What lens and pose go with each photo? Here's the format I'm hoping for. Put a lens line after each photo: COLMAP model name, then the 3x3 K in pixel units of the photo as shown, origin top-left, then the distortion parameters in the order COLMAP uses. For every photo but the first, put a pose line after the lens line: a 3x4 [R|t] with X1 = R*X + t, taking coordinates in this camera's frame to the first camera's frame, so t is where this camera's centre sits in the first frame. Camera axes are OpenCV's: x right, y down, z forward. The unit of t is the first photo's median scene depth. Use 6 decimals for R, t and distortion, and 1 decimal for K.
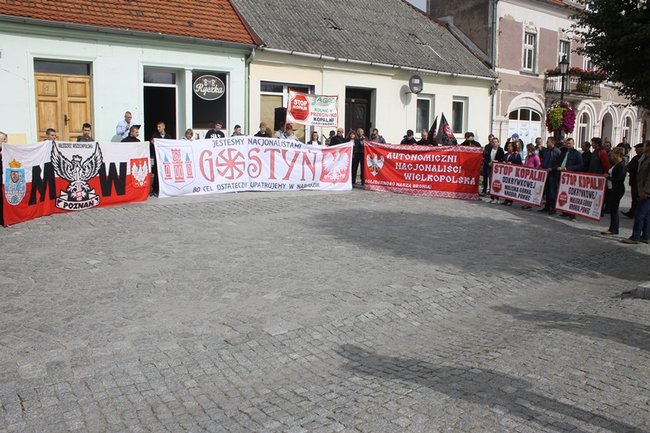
lens RADIAL K [[662.2, 0, 325.0], [0, 662.2, 216.5], [0, 0, 1]] dist [0.014530, 0.018385]
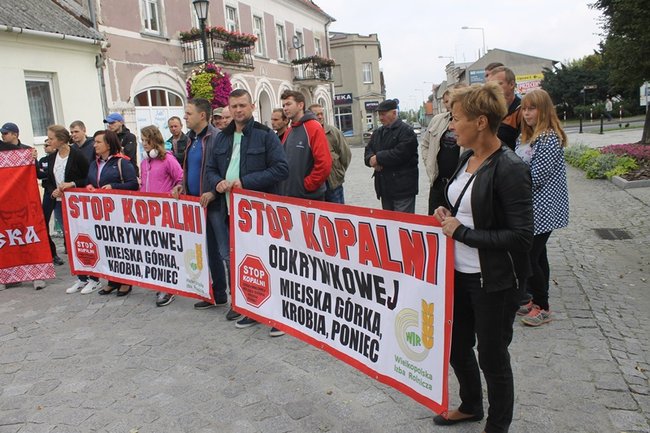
lens RADIAL K [[662.2, 0, 325.0], [0, 662.2, 216.5], [0, 0, 1]] dist [0.014530, 0.018385]
pose [[0.869288, -0.153292, 0.469937, 0.119929], [0.155836, 0.987206, 0.033759, -0.033584], [-0.469099, 0.043887, 0.882054, 0.352634]]
